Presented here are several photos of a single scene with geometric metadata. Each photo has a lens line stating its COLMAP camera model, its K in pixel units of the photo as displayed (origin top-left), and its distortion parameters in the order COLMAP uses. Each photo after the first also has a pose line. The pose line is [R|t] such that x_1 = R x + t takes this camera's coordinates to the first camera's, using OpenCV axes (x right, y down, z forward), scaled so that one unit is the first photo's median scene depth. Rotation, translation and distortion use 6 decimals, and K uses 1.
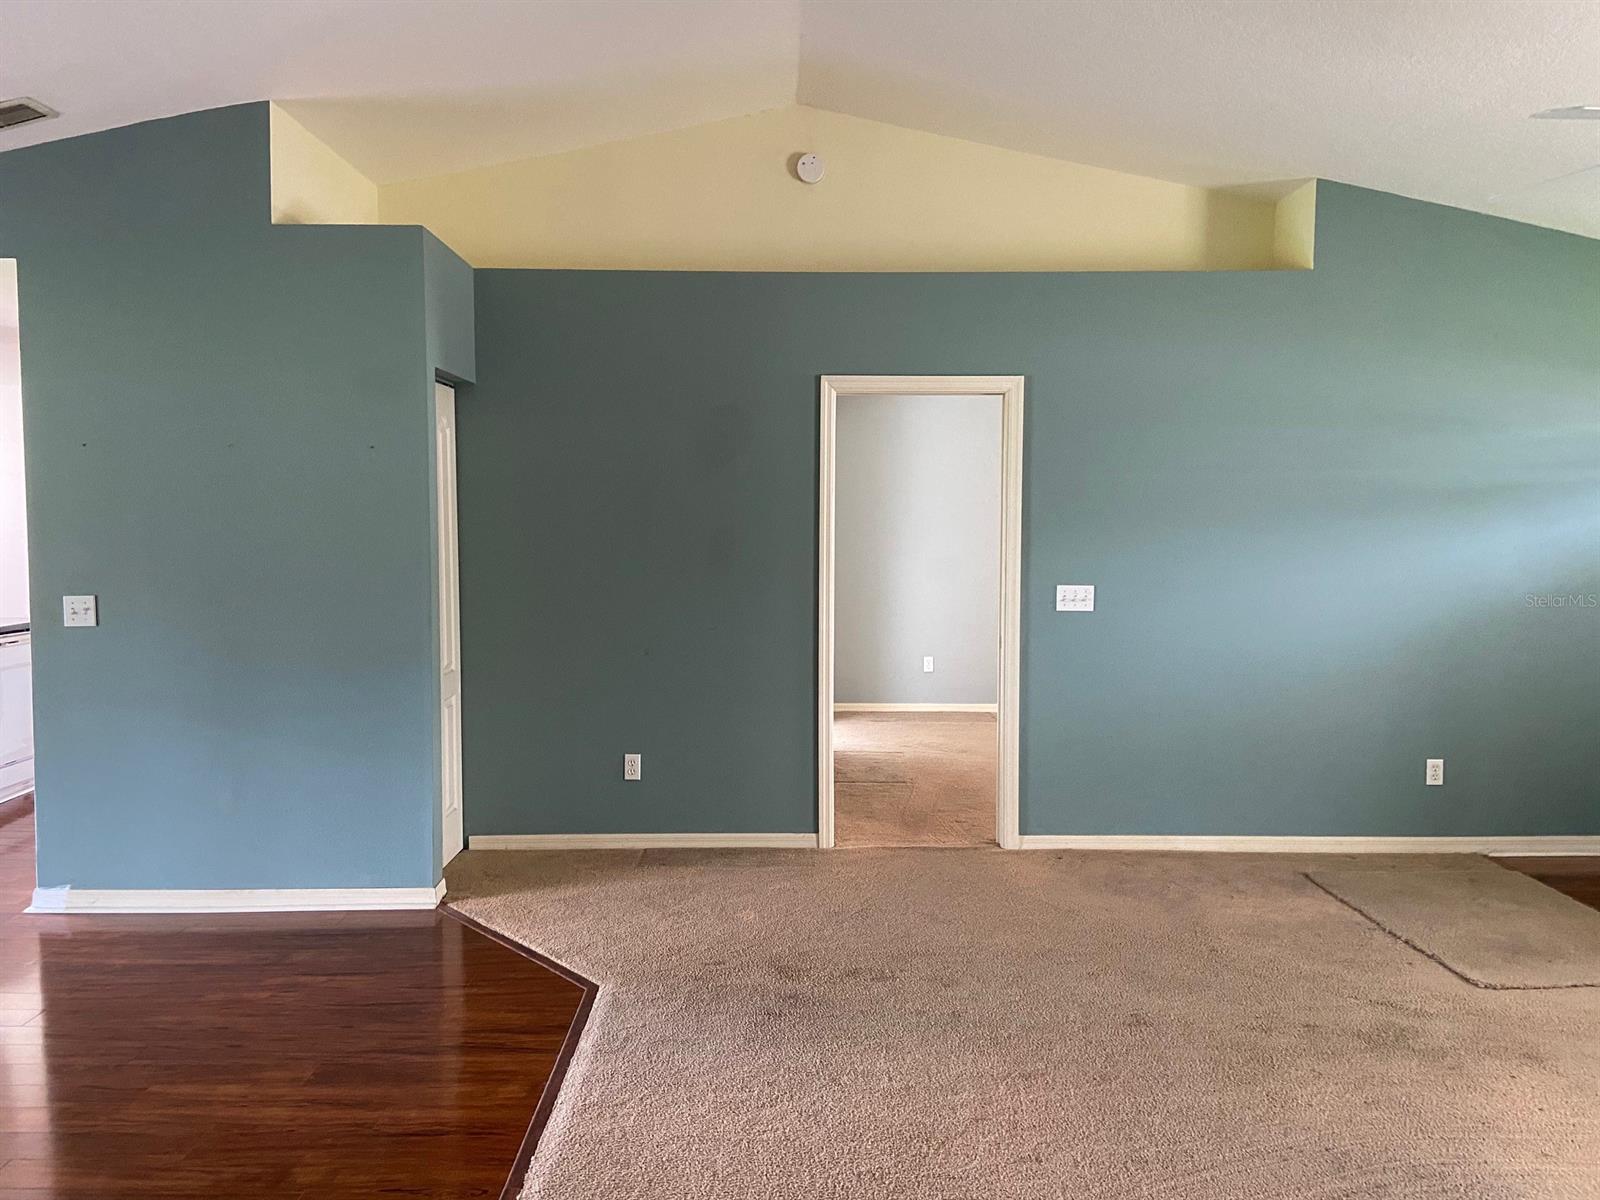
lens RADIAL K [[1212.3, 0, 798.7], [0, 1212.3, 585.1], [0, 0, 1]] dist [0.062923, -0.071763]
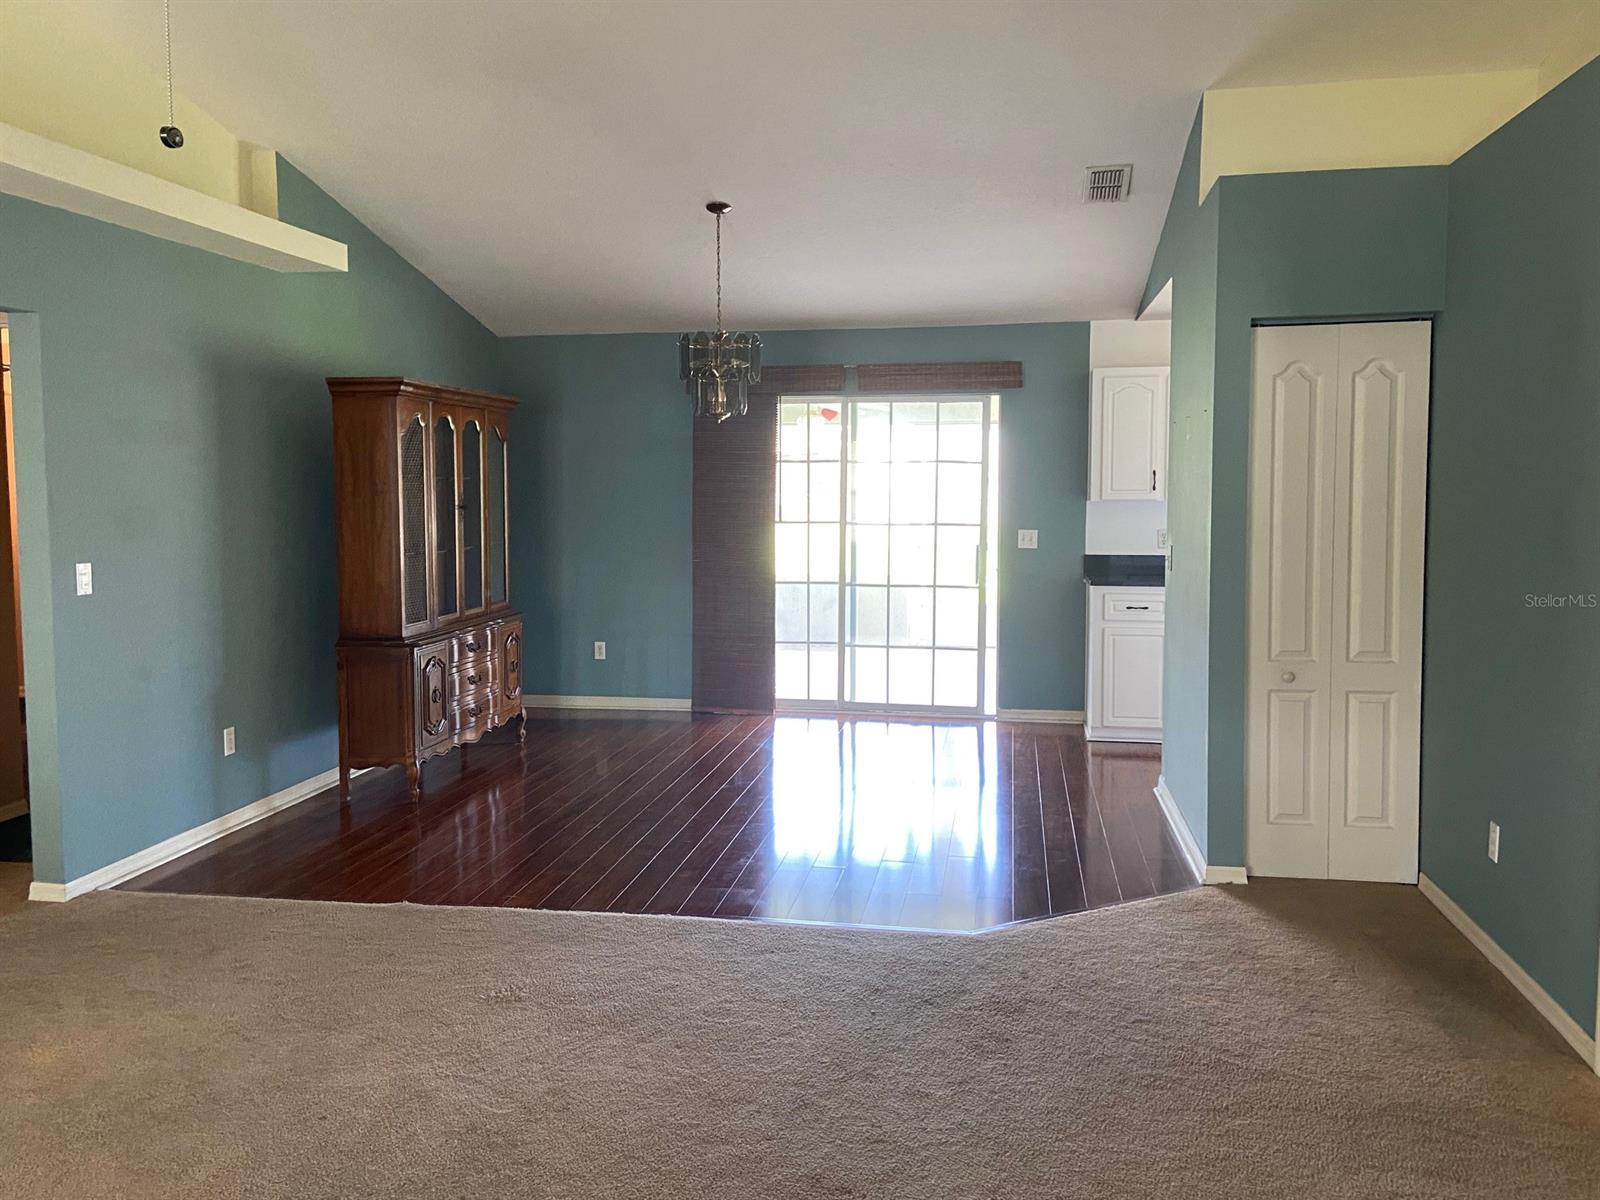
lens RADIAL K [[1349.7, 0, 799.1], [0, 1349.7, 589.9], [0, 0, 1]] dist [0.121894, -0.107801]
pose [[-0.180215, 0.079253, -0.980429, 0.820669], [-0.051475, 0.994623, 0.089862, -0.049794], [0.982279, 0.066662, -0.175166, 0.882951]]
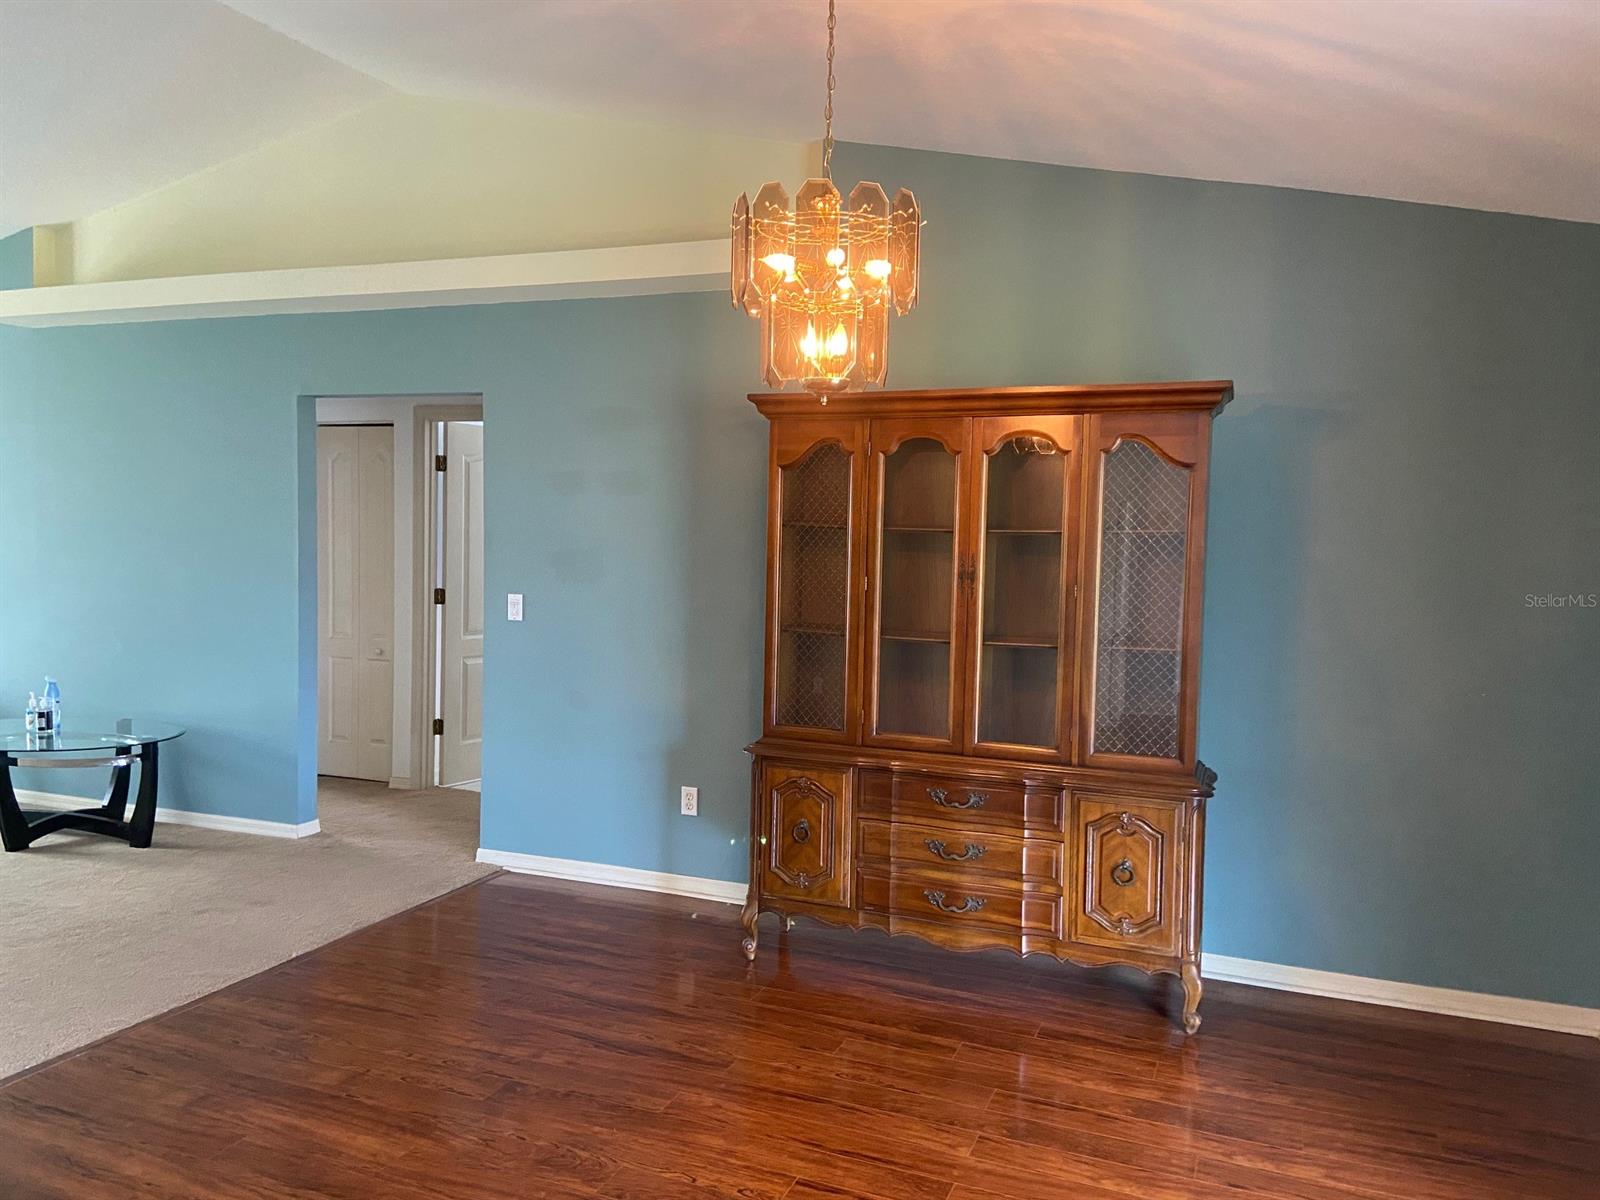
lens RADIAL K [[1212.3, 0, 788.2], [0, 1212.3, 589.5], [0, 0, 1]] dist [0.062923, -0.071763]
pose [[-0.910782, -0.040942, 0.410852, -0.811977], [0.003572, 0.994253, 0.106997, -0.070492], [-0.412871, 0.098919, -0.905402, 1.071219]]
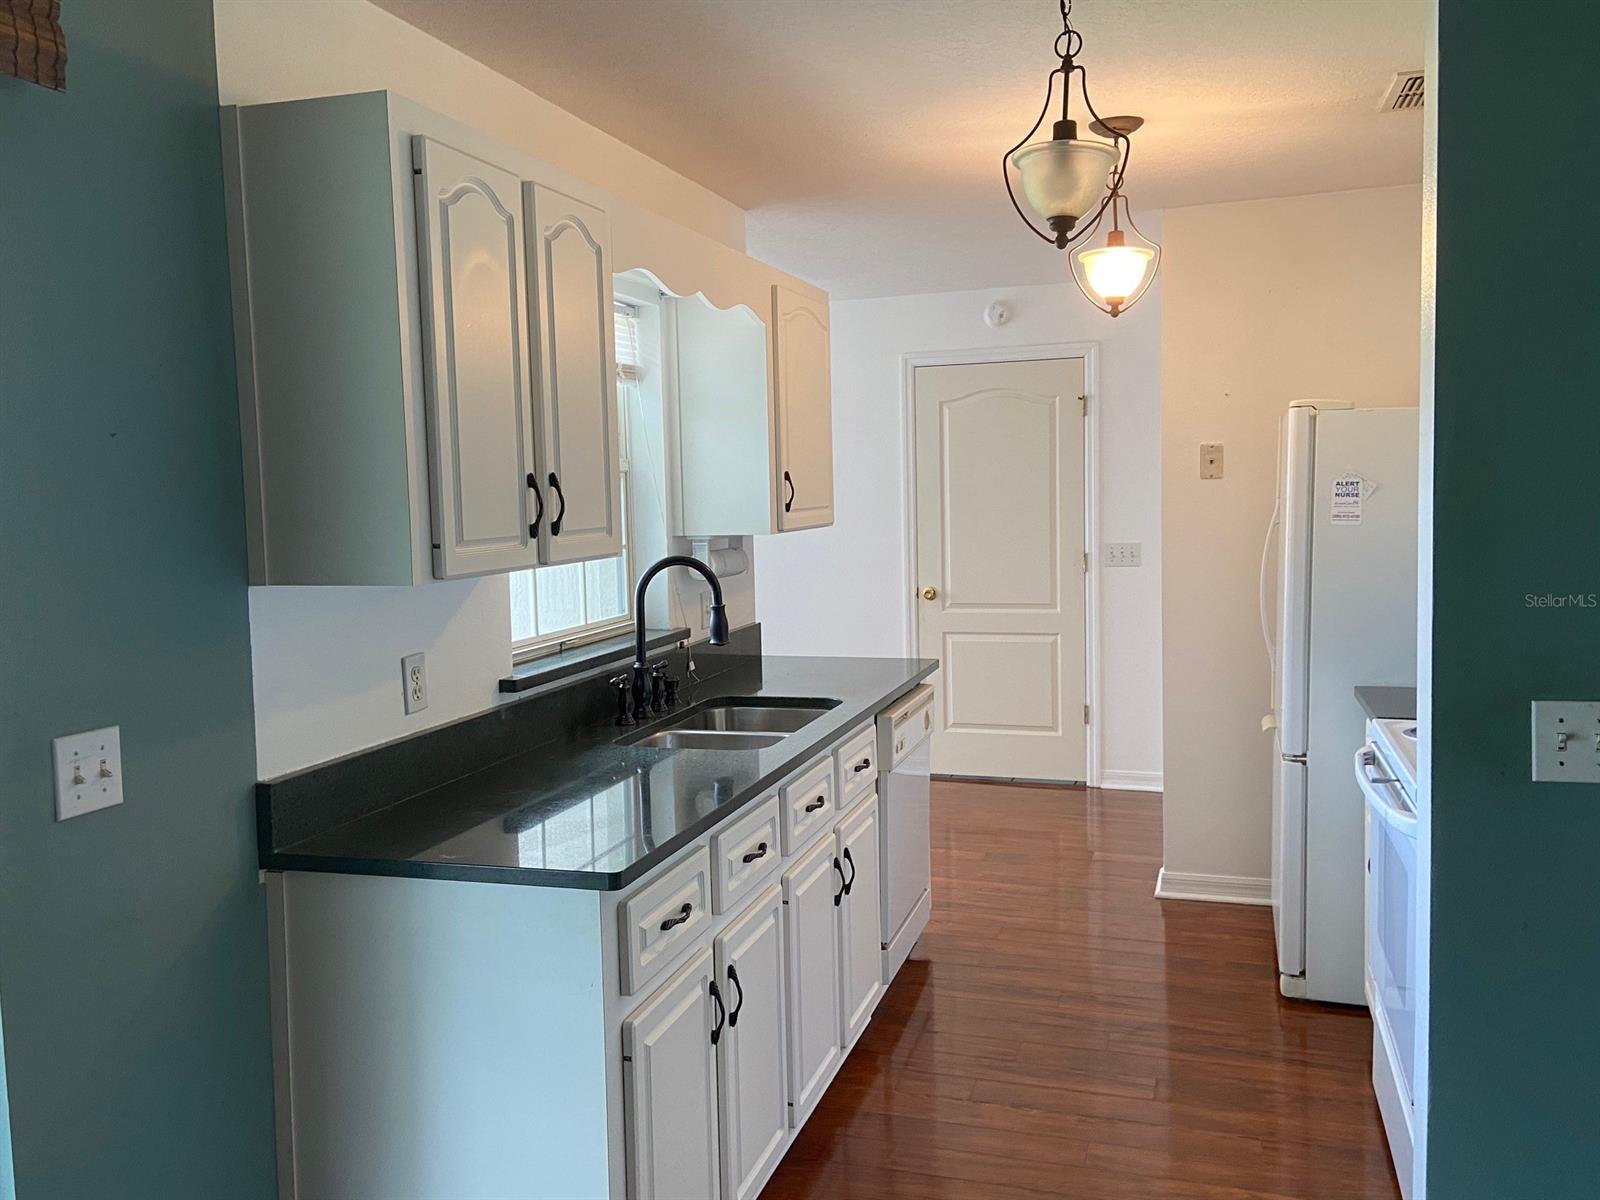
lens RADIAL K [[1349.7, 0, 790.0], [0, 1349.7, 577.4], [0, 0, 1]] dist [0.121894, -0.107801]
pose [[0.950206, 0.003363, -0.311605, -0.683704], [0.002690, 0.999816, 0.018991, -0.037202], [0.311611, -0.018884, 0.950022, 0.527641]]
